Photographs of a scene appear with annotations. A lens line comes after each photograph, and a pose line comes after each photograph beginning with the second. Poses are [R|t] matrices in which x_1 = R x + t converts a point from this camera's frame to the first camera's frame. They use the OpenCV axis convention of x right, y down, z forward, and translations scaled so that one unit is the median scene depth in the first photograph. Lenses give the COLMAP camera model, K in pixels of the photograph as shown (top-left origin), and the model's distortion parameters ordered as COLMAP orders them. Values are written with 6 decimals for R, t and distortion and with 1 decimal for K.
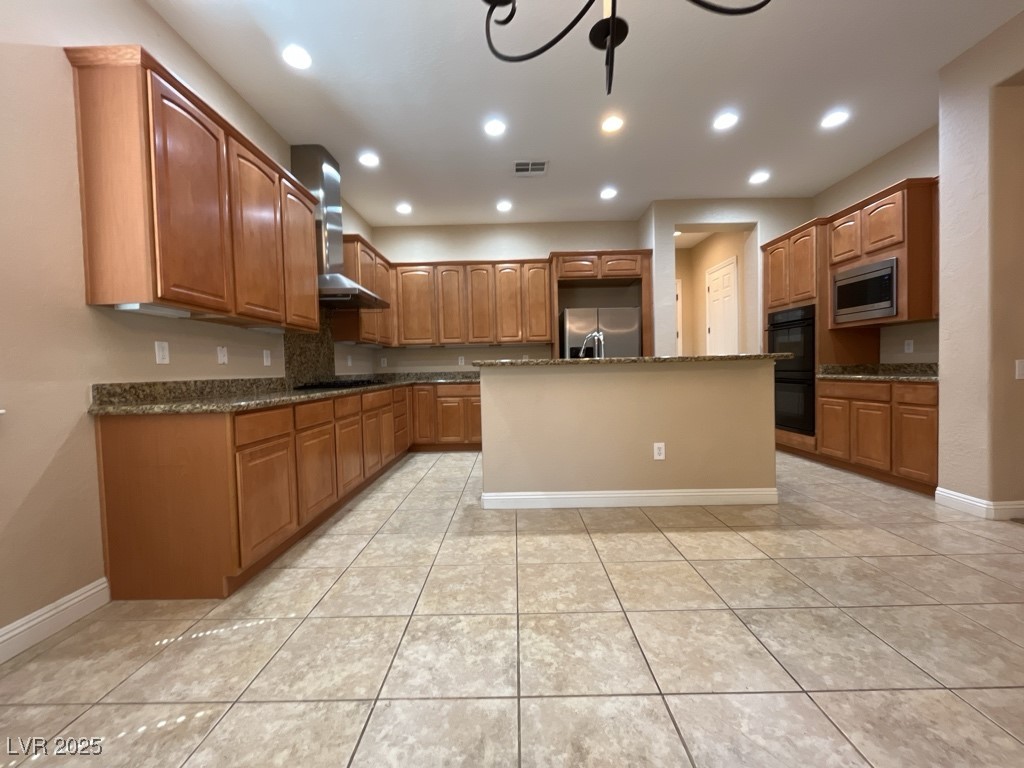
lens RADIAL K [[418.4, 0, 512.2], [0, 418.4, 382.3], [0, 0, 1]] dist [-0.002820, 0.000088]
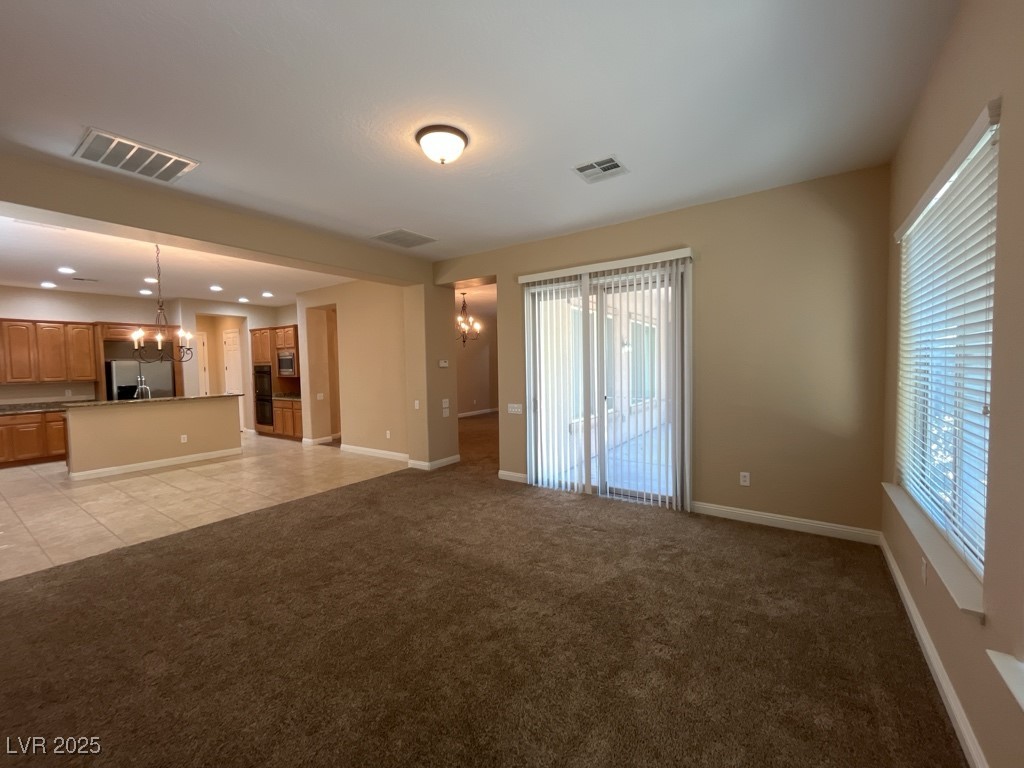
lens RADIAL K [[418.4, 0, 511.5], [0, 418.4, 383.3], [0, 0, 1]] dist [-0.002820, 0.000088]
pose [[0.566815, -0.023189, 0.823519, -0.483027], [0.030593, 0.999507, 0.007088, -0.095152], [-0.823277, 0.021176, 0.567245, -1.696297]]
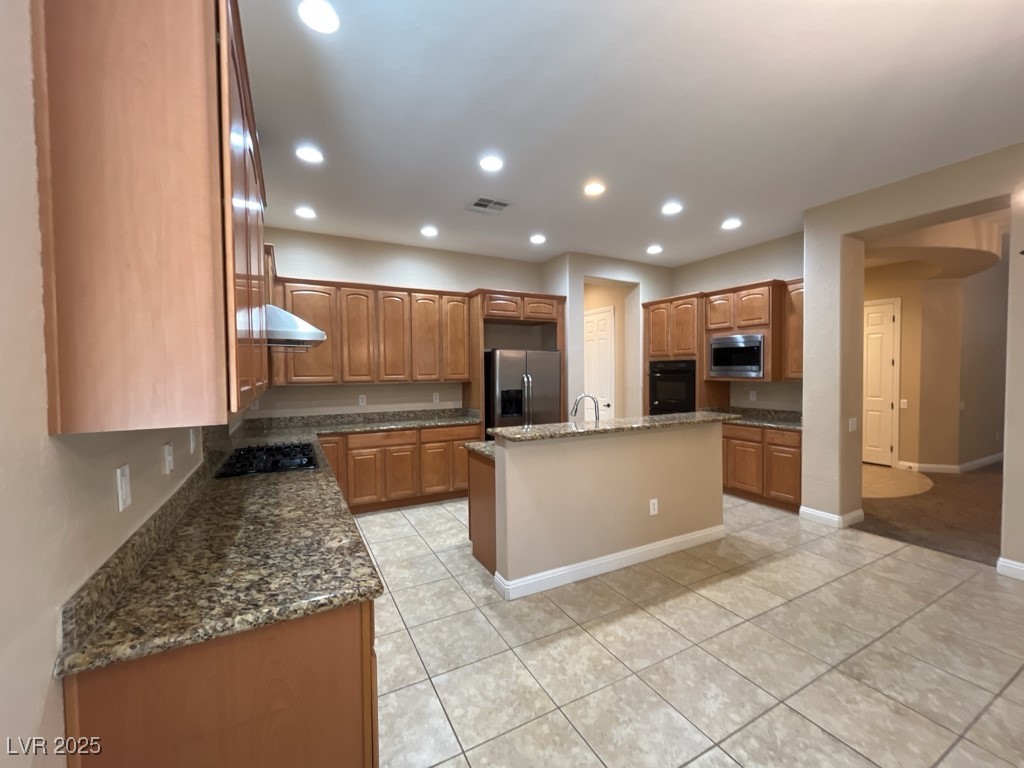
lens RADIAL K [[418.4, 0, 512.6], [0, 418.4, 381.1], [0, 0, 1]] dist [-0.002820, 0.000088]
pose [[0.879866, 0.005237, 0.475194, -0.472248], [0.002132, 0.999886, -0.014969, -0.141193], [-0.475218, 0.014184, 0.879754, 0.213599]]
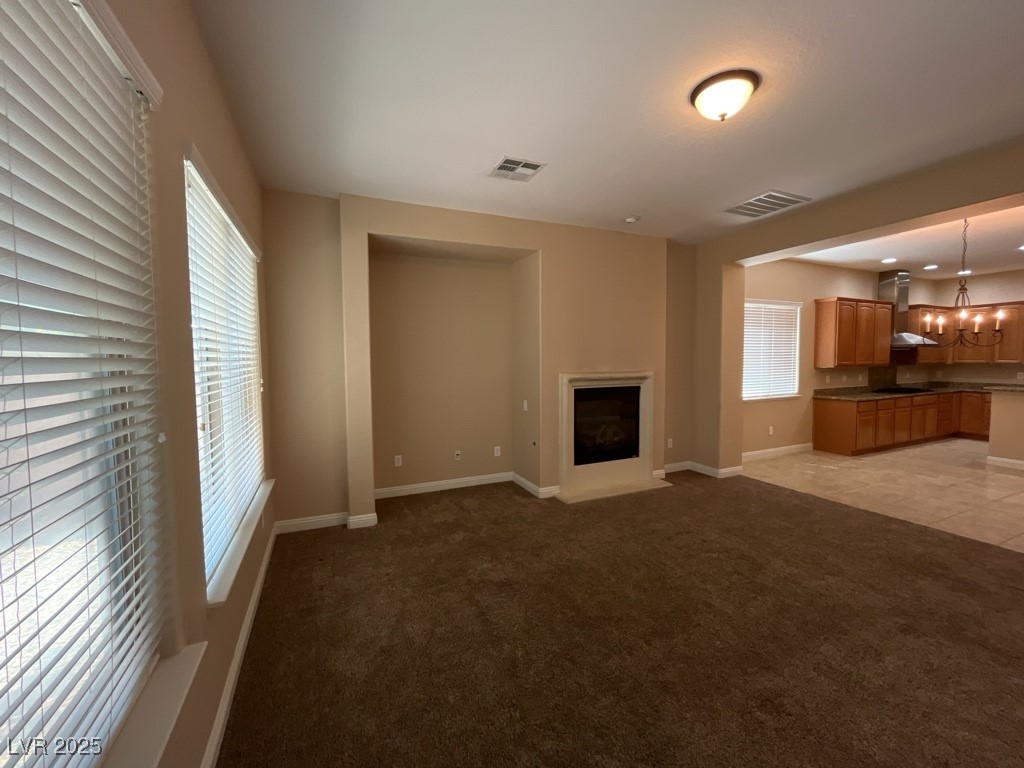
lens RADIAL K [[418.4, 0, 512.8], [0, 418.4, 383.0], [0, 0, 1]] dist [-0.002820, 0.000088]
pose [[0.416852, 0.073380, -0.906008, 0.713253], [-0.028746, 0.997302, 0.067548, -0.131700], [0.908520, -0.002113, 0.417837, -1.731634]]
